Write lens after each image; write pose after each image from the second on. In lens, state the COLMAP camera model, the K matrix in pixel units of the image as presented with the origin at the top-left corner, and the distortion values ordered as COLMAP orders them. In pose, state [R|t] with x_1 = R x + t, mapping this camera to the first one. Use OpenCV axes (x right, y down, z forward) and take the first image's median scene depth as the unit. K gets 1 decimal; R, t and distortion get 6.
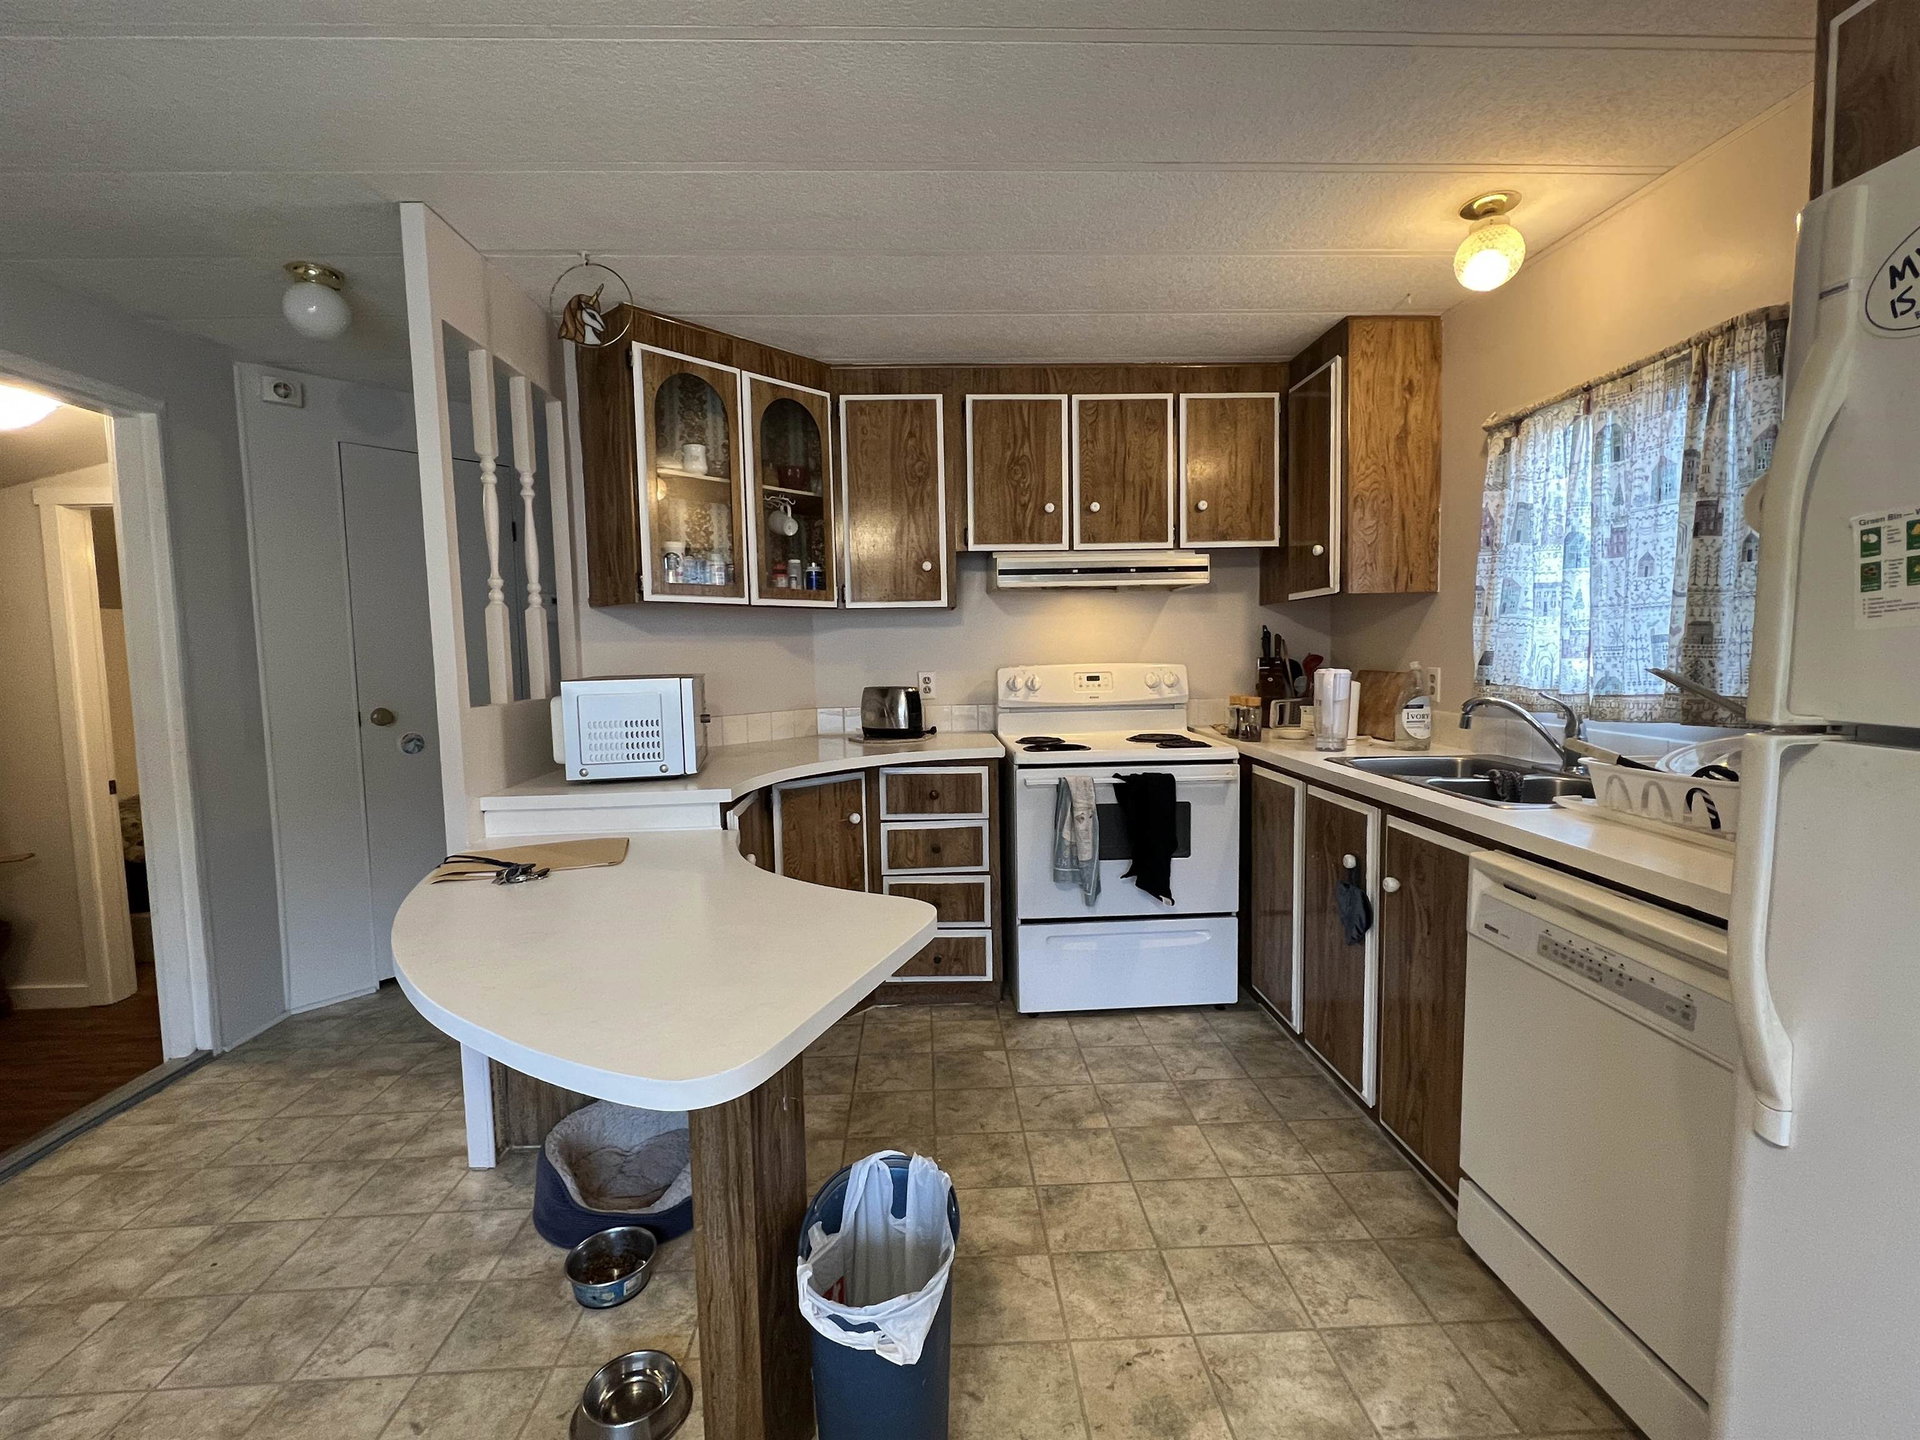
lens RADIAL K [[868.4, 0, 960.2], [0, 868.4, 715.0], [0, 0, 1]] dist [-0.001473, -0.000944]
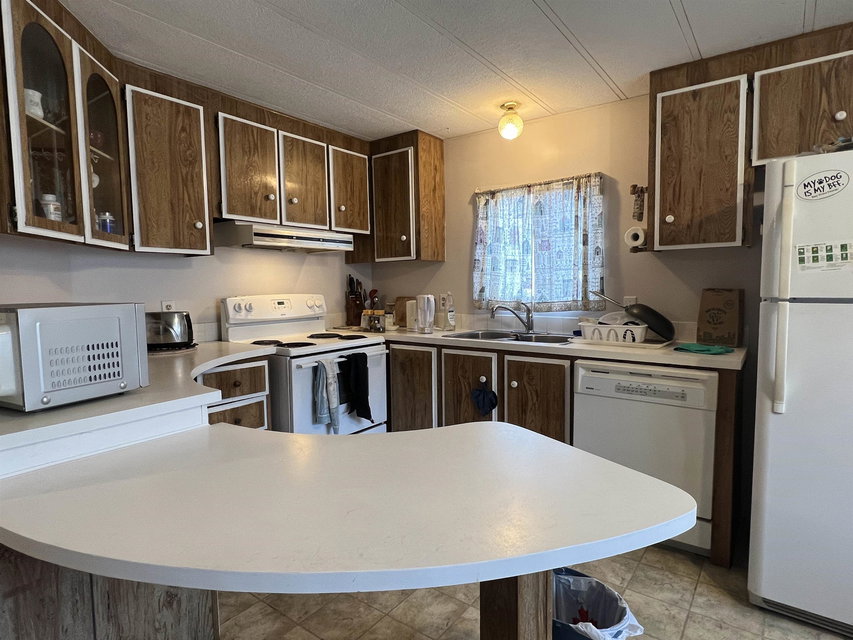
lens RADIAL K [[479.1, 0, 426.5], [0, 479.1, 320.0], [0, 0, 1]] dist [-0.004942, -0.002507]
pose [[0.632606, -0.045916, 0.773111, -0.459961], [0.060255, 0.998133, 0.009976, -0.003457], [-0.772126, 0.040273, 0.634192, 0.253007]]
